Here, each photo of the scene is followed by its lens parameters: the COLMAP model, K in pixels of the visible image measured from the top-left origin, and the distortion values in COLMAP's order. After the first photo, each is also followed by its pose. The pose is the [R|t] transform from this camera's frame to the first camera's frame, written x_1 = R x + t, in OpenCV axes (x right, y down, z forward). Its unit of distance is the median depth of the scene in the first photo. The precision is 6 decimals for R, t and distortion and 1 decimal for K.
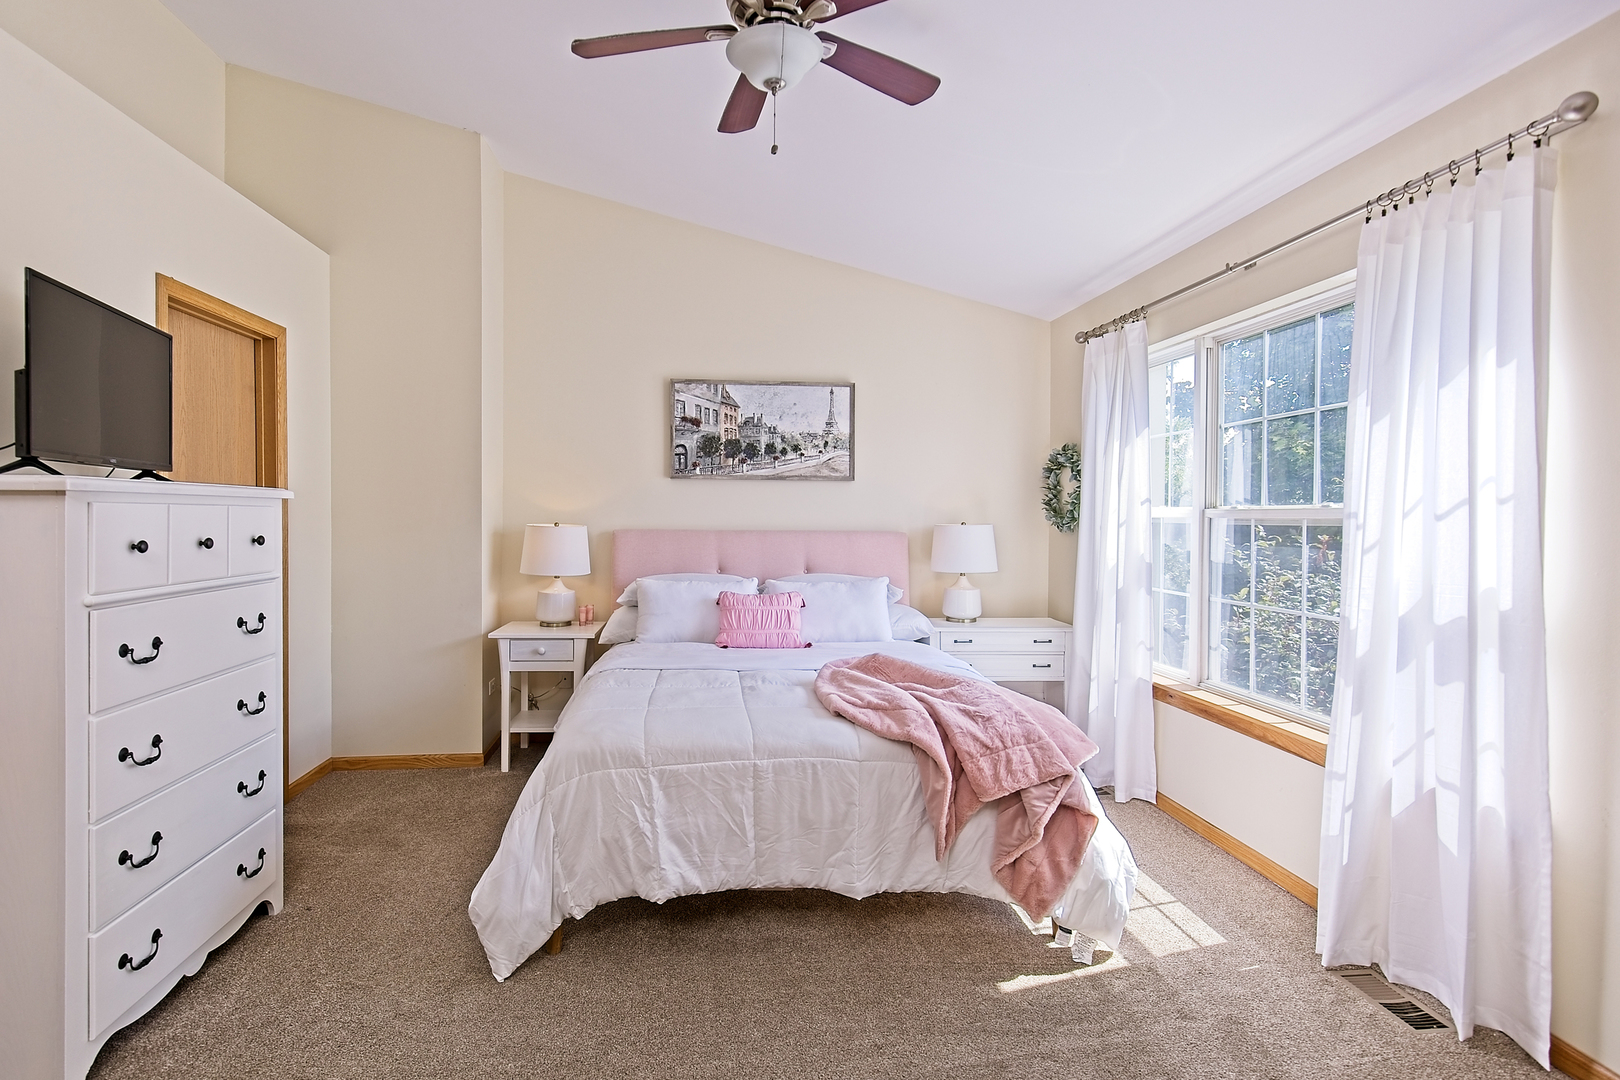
lens RADIAL K [[792.8, 0, 809.2], [0, 792.8, 543.5], [0, 0, 1]] dist [0.008890, 0.001137]
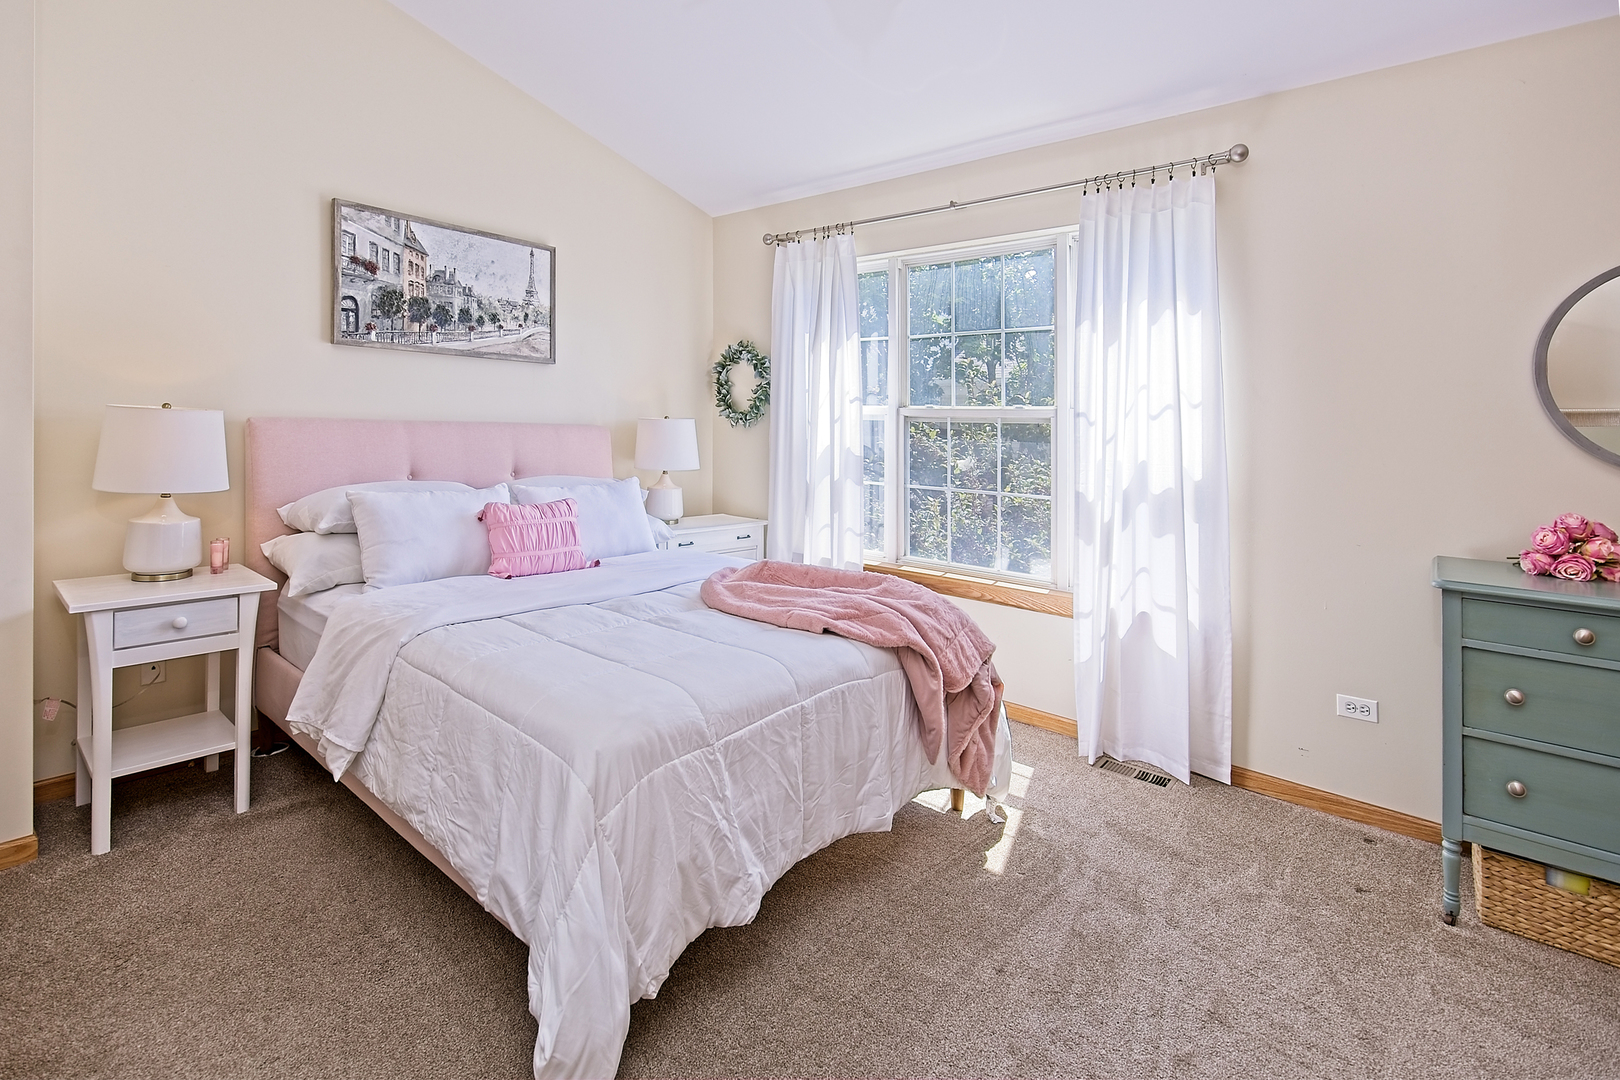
lens RADIAL K [[797.7, 0, 809.9], [0, 797.7, 433.6], [0, 0, 1]] dist [0.003370, -0.000484]
pose [[0.732141, 0.002958, 0.681146, -0.397401], [0.004941, 0.999941, -0.009654, 0.004523], [-0.681135, 0.010433, 0.732084, 0.253421]]
